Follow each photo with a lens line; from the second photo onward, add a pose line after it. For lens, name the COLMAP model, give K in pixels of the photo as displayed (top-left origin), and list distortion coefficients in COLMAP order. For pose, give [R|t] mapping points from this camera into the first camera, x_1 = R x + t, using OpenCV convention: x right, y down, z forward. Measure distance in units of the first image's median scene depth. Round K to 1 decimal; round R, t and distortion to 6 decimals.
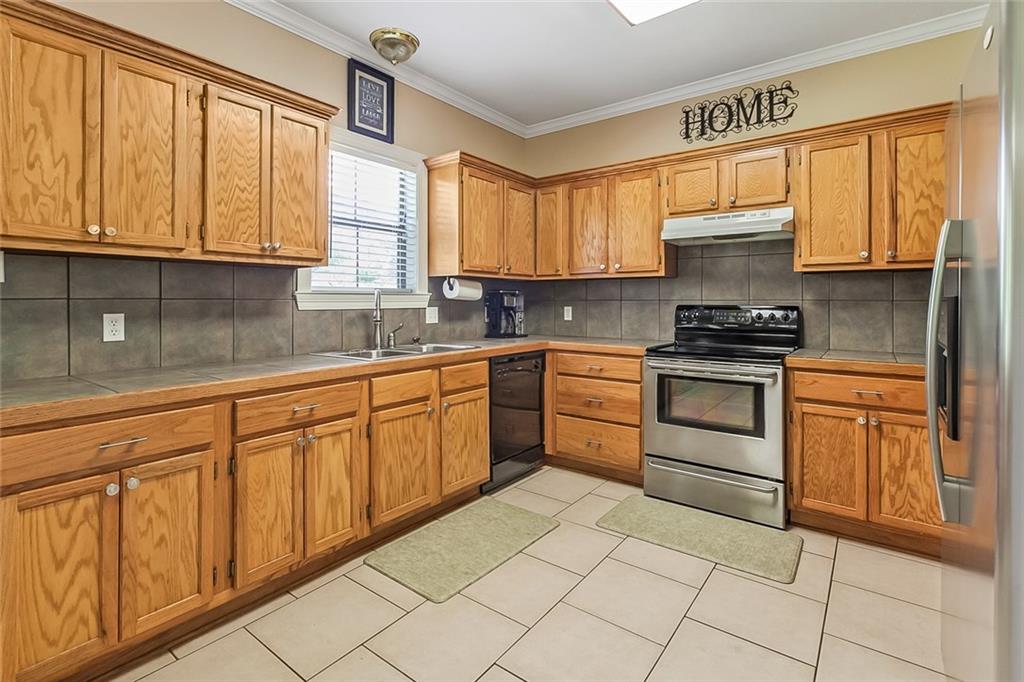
lens RADIAL K [[487.4, 0, 516.0], [0, 487.4, 301.7], [0, 0, 1]] dist [-0.016061, -0.000524]
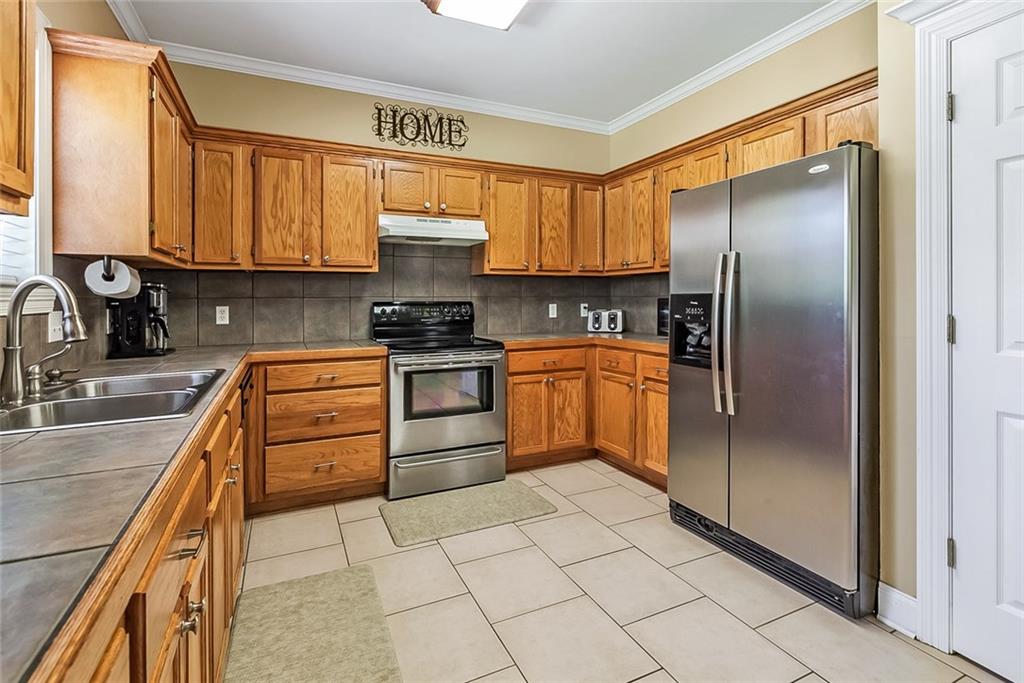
lens RADIAL K [[463.2, 0, 508.8], [0, 463.2, 302.6], [0, 0, 1]] dist [-0.022661, -0.000030]
pose [[0.465098, -0.012860, 0.885166, -0.405016], [0.005787, 0.999917, 0.011487, -0.001358], [-0.885240, -0.000220, 0.465134, 0.351557]]
